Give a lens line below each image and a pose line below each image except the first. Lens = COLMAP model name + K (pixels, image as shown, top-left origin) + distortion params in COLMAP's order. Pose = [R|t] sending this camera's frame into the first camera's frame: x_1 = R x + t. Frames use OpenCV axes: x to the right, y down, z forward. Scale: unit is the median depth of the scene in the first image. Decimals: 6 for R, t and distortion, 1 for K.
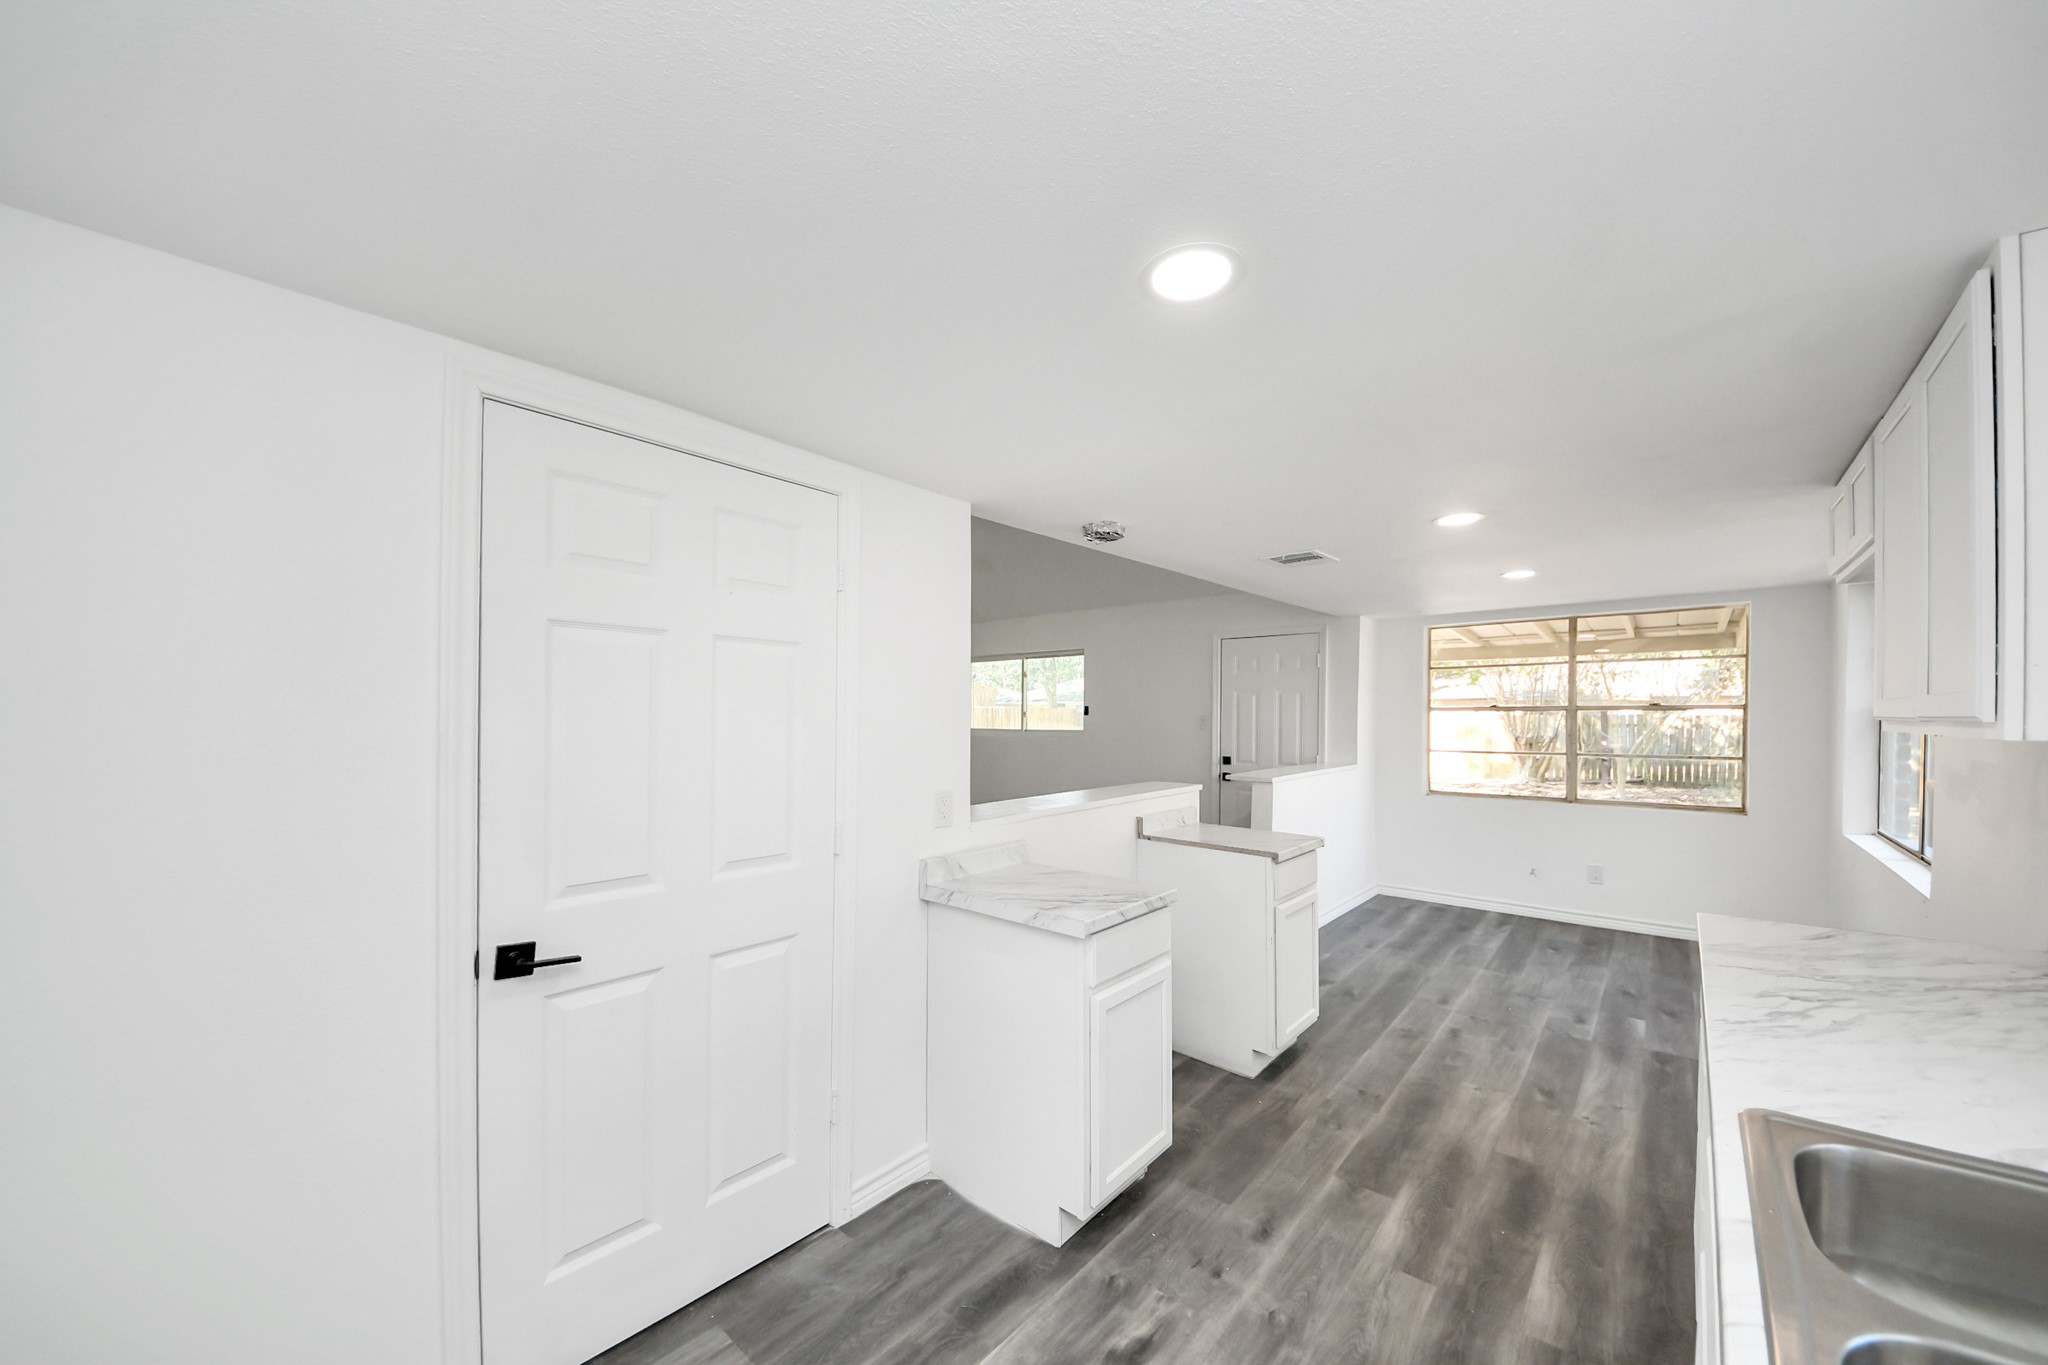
lens RADIAL K [[754.4, 0, 1022.7], [0, 754.4, 710.8], [0, 0, 1]] dist [0.011587, -0.014421]
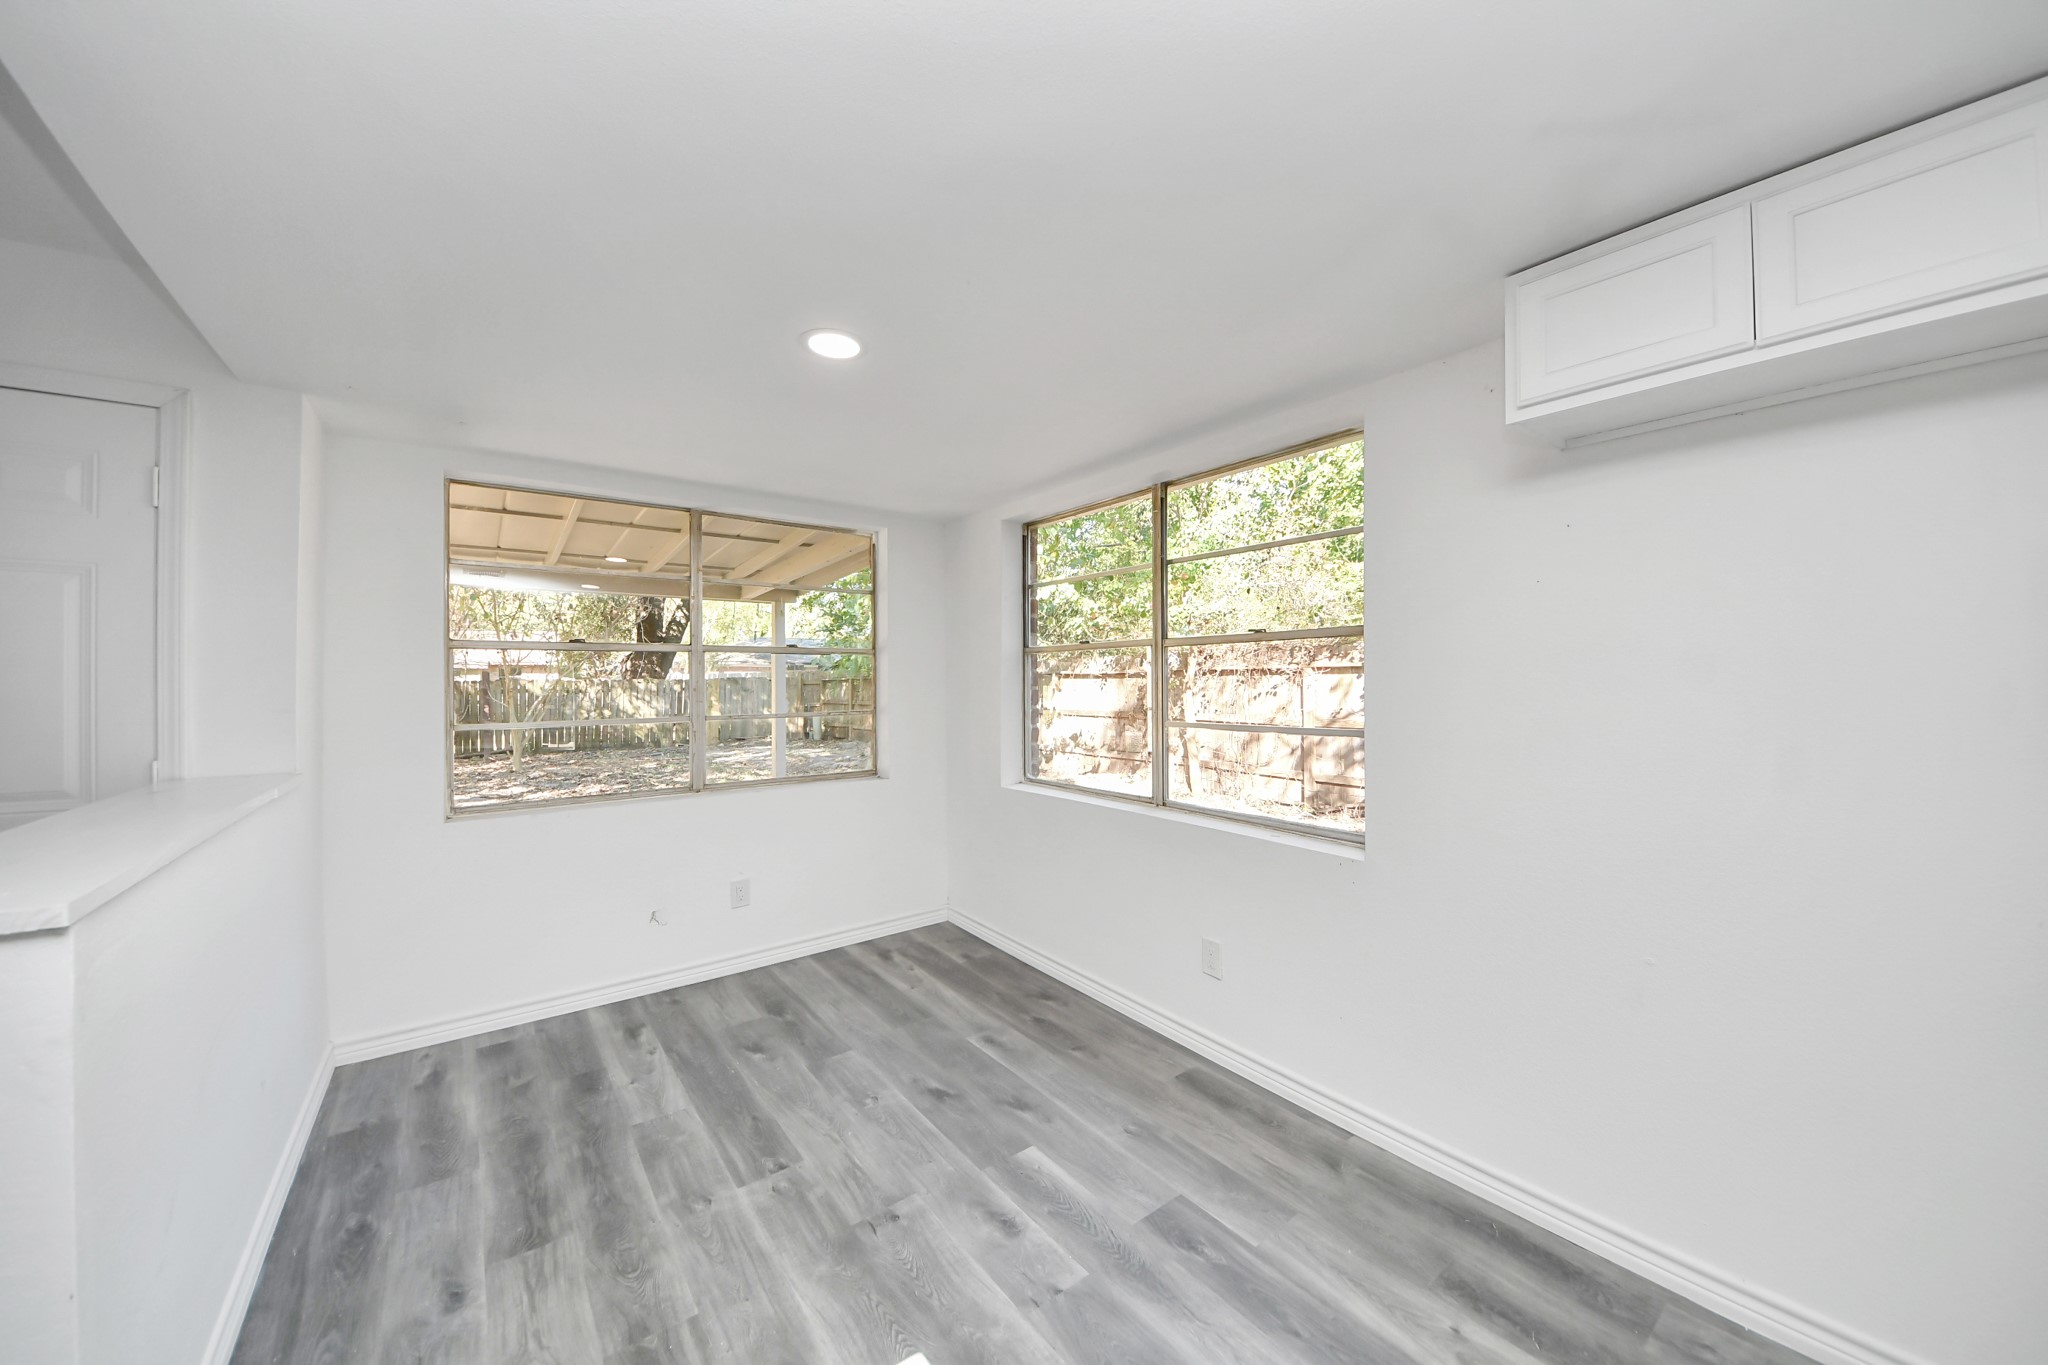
lens RADIAL K [[726.4, 0, 1007.5], [0, 726.4, 678.5], [0, 0, 1]] dist [0.030242, -0.022347]
pose [[0.229135, -0.003245, 0.973389, 0.324620], [0.007028, 0.999974, 0.001680, 0.043010], [-0.973369, 0.006456, 0.229152, 1.151223]]
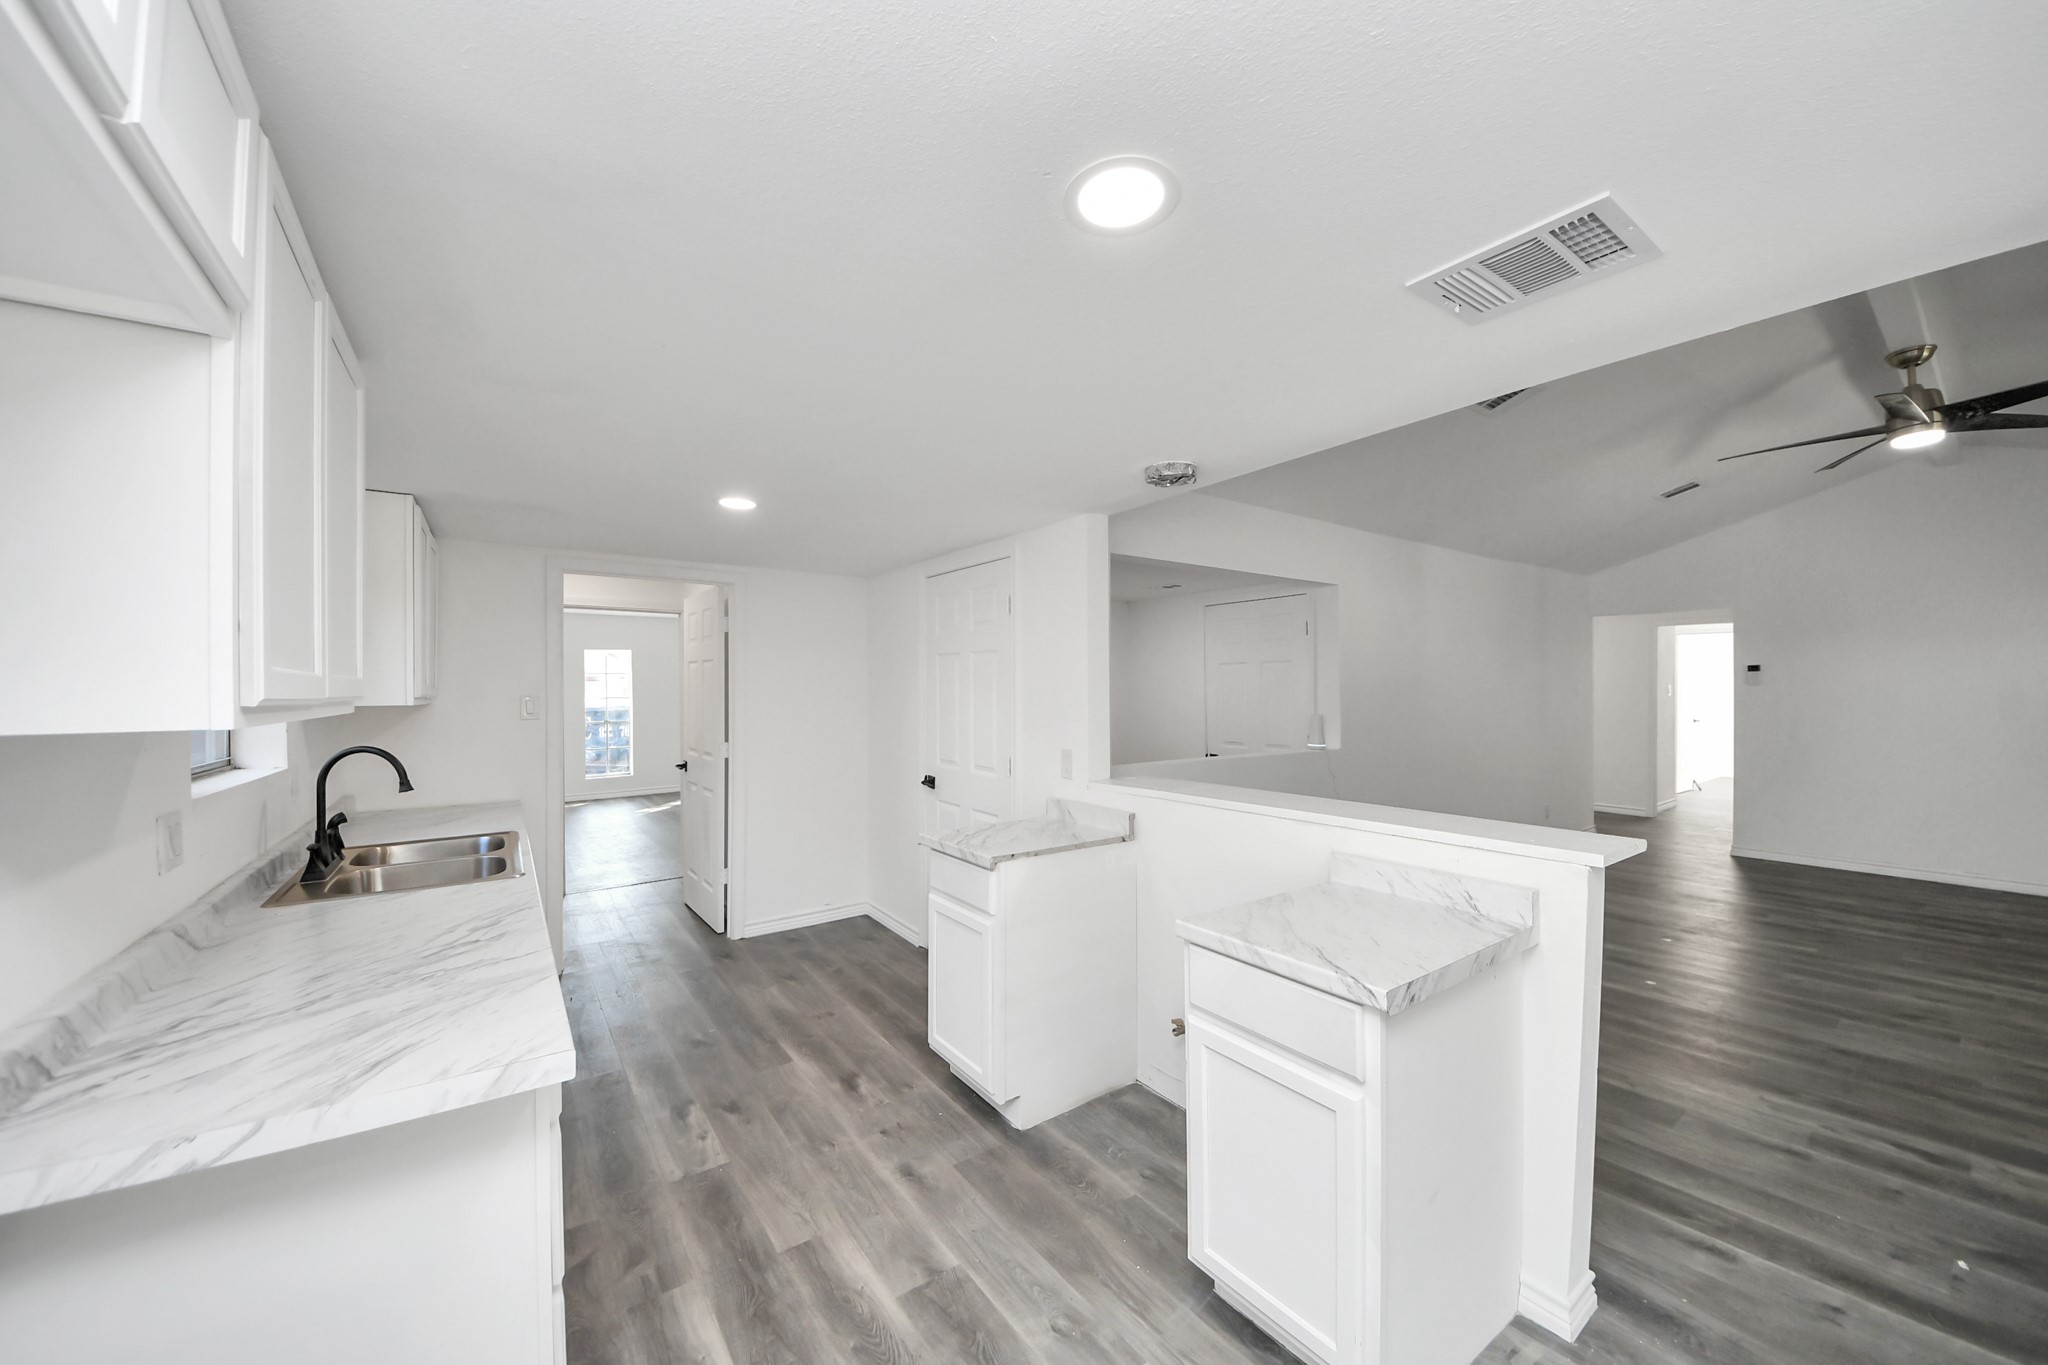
lens RADIAL K [[726.6, 0, 1017.4], [0, 726.6, 684.6], [0, 0, 1]] dist [0.033012, -0.021545]
pose [[-0.233298, -0.006738, -0.972382, 1.017316], [0.006720, 0.999941, -0.008541, 0.002003], [0.972382, -0.008527, -0.233239, 1.090358]]
